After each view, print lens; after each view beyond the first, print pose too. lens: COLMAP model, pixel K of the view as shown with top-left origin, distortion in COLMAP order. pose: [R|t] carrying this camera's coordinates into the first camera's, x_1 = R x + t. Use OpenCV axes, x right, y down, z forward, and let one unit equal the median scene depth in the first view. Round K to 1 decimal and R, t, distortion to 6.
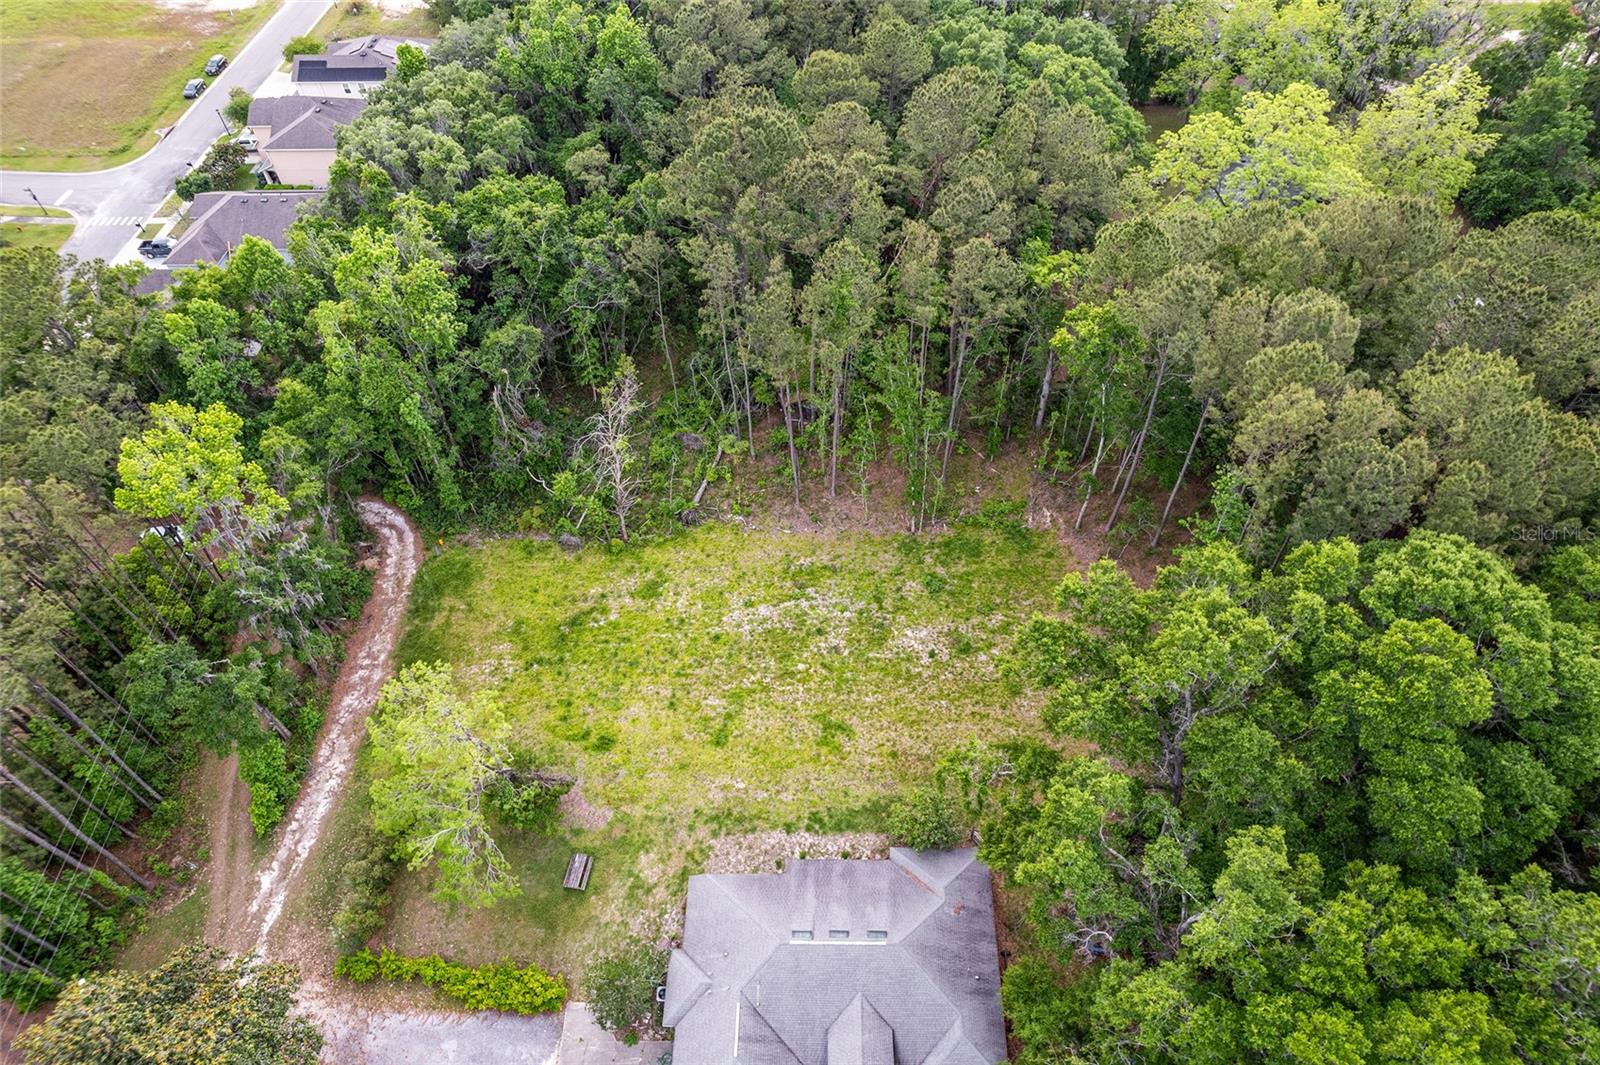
lens RADIAL K [[1036.2, 0, 805.7], [0, 1036.2, 554.7], [0, 0, 1]] dist [-0.056305, 0.000767]
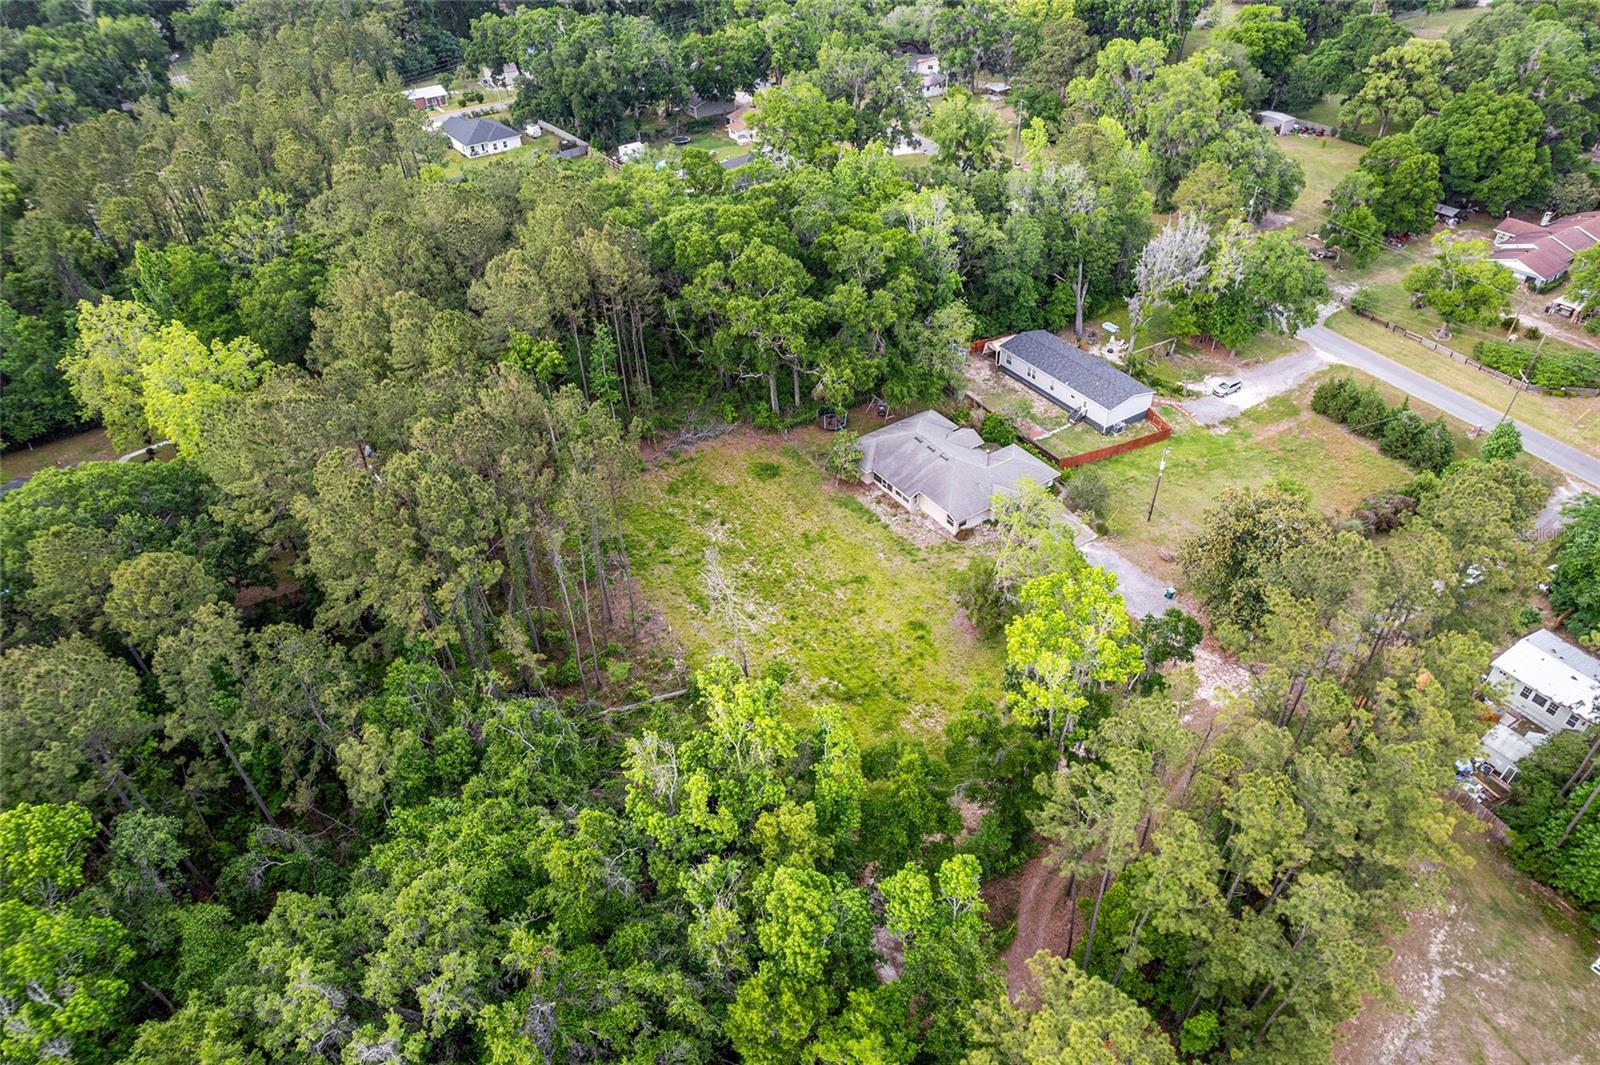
lens RADIAL K [[1024.5, 0, 806.4], [0, 1024.5, 554.4], [0, 0, 1]] dist [-0.078466, 0.065829]
pose [[-0.571837, -0.481147, 0.664455, -0.888532], [0.659320, 0.212415, 0.721233, -0.823775], [-0.488159, 0.850516, 0.195763, 0.699626]]
